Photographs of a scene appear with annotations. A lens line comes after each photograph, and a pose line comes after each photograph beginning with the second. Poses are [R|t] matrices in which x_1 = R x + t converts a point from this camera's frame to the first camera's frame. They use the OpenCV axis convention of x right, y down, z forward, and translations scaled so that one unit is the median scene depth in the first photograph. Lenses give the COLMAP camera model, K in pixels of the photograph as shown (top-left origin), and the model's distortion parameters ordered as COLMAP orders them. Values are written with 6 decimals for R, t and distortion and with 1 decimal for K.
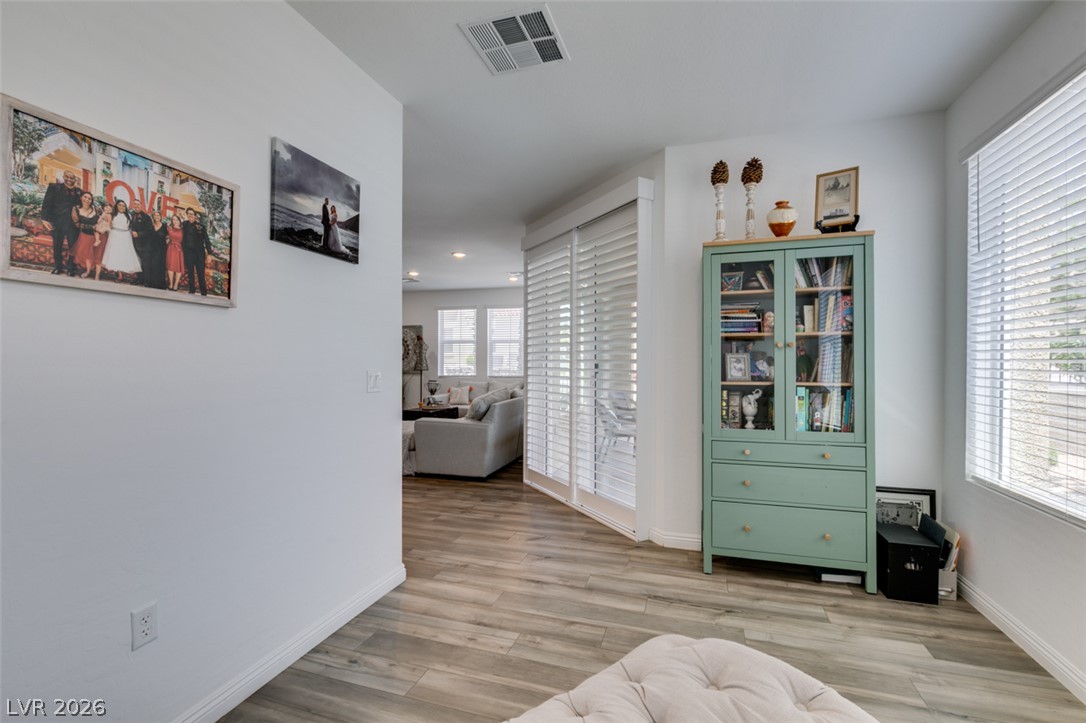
lens RADIAL K [[487.7, 0, 546.6], [0, 487.7, 363.0], [0, 0, 1]] dist [0.000803, -0.001641]
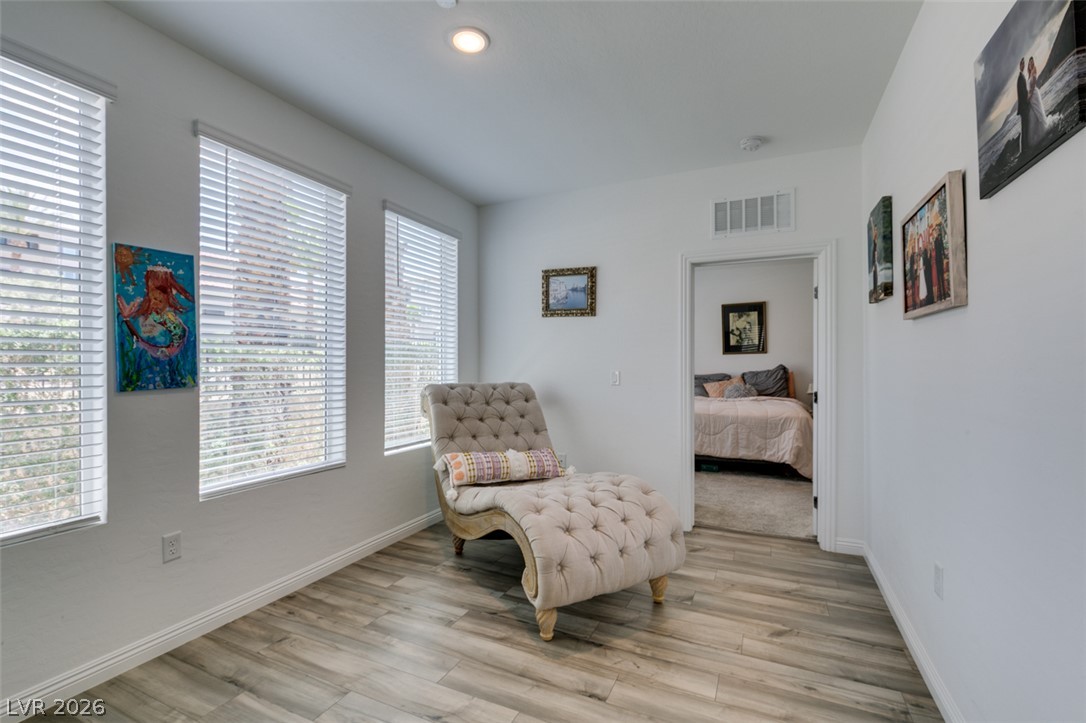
lens RADIAL K [[487.7, 0, 533.2], [0, 487.7, 366.3], [0, 0, 1]] dist [0.000803, -0.001641]
pose [[-0.988213, 0.002073, 0.153073, -0.003368], [0.003105, 0.999974, 0.006497, -0.009111], [-0.153056, 0.006896, -0.988193, 2.110936]]
